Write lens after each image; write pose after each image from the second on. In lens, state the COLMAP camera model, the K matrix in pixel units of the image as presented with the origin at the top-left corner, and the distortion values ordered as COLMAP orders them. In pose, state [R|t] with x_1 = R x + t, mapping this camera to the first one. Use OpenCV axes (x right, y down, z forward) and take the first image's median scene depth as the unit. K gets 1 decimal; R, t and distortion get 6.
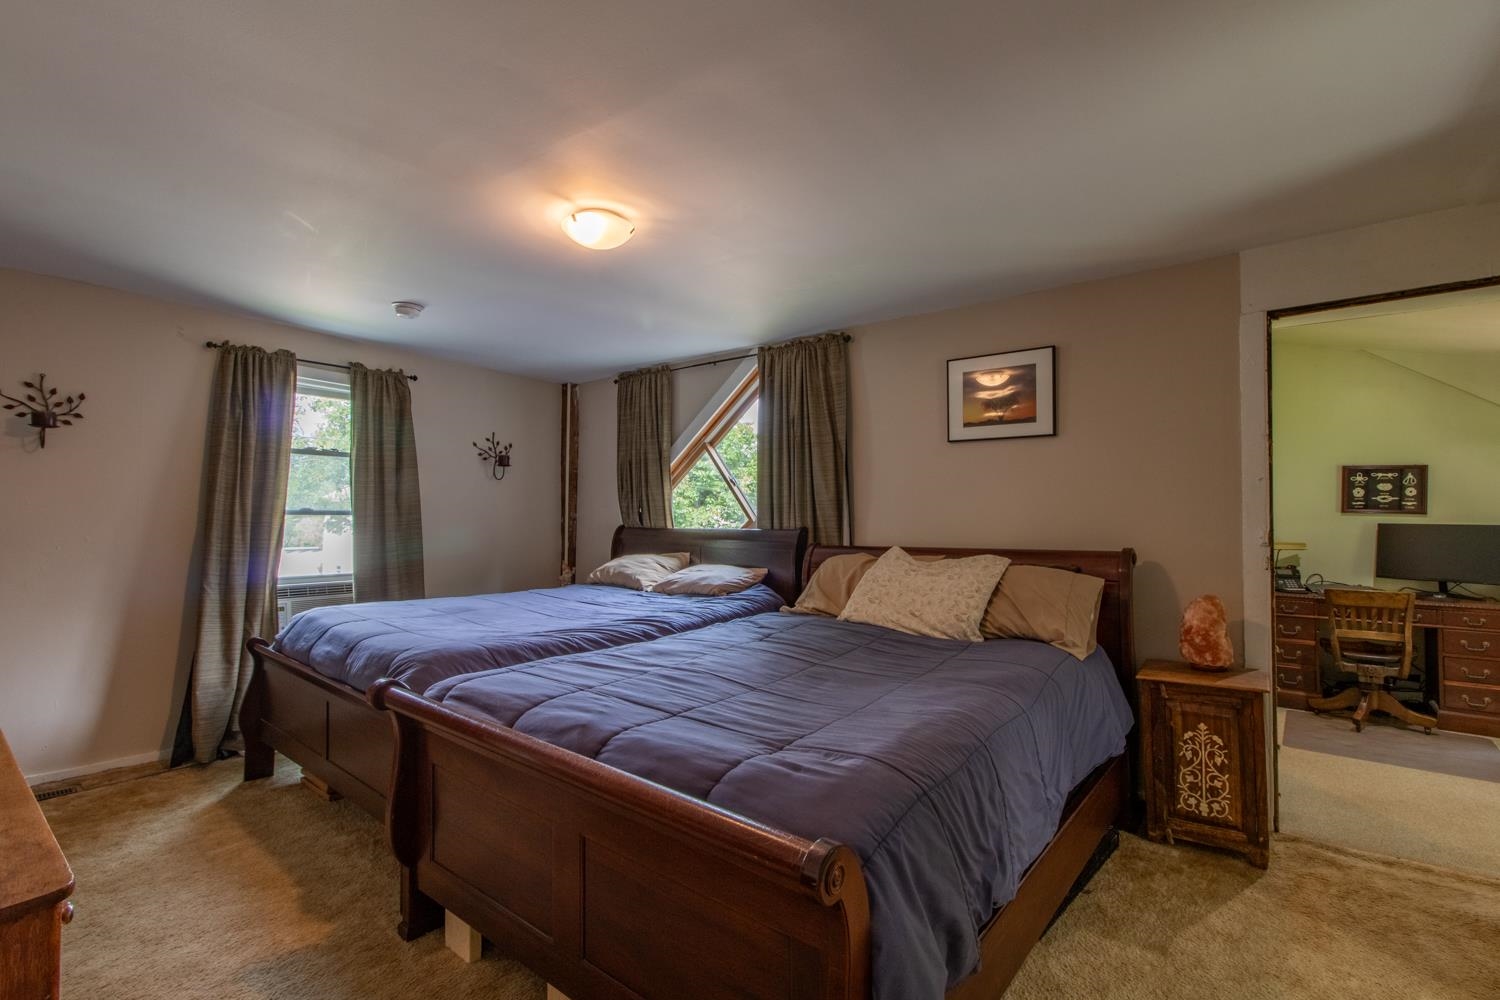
lens RADIAL K [[691.3, 0, 748.3], [0, 691.3, 506.4], [0, 0, 1]] dist [0.002908, -0.000626]
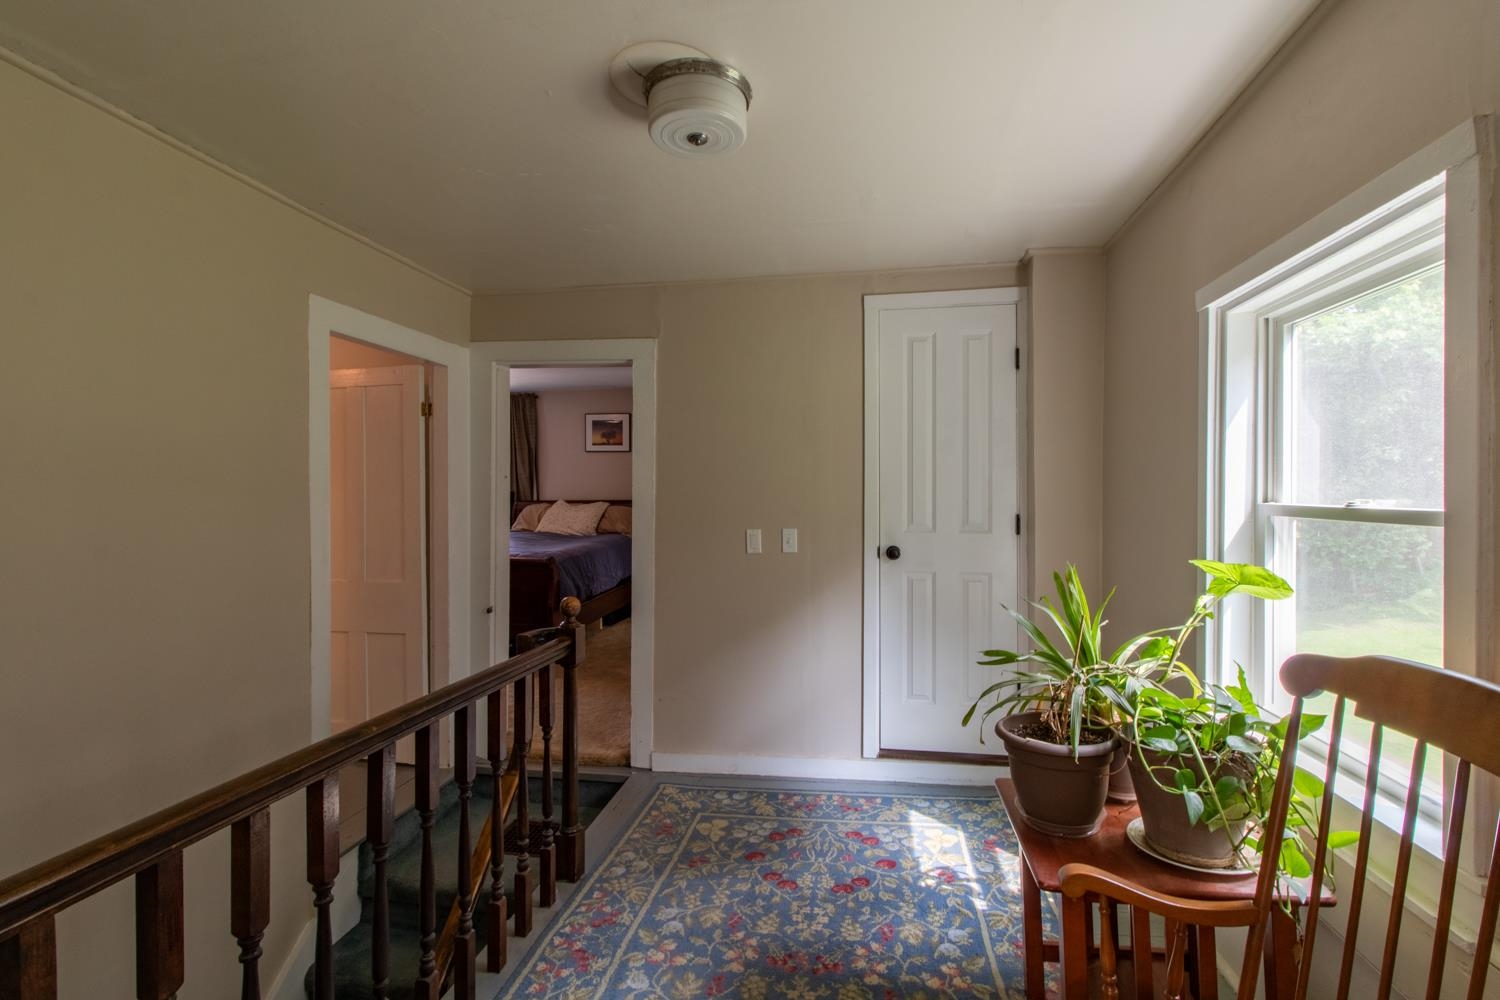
lens RADIAL K [[691.3, 0, 763.1], [0, 691.3, 498.0], [0, 0, 1]] dist [0.002908, -0.000626]
pose [[0.873743, -0.003876, 0.486372, -0.519575], [-0.008620, 0.999688, 0.023453, -0.006874], [-0.486311, -0.024685, 0.873437, -2.179595]]
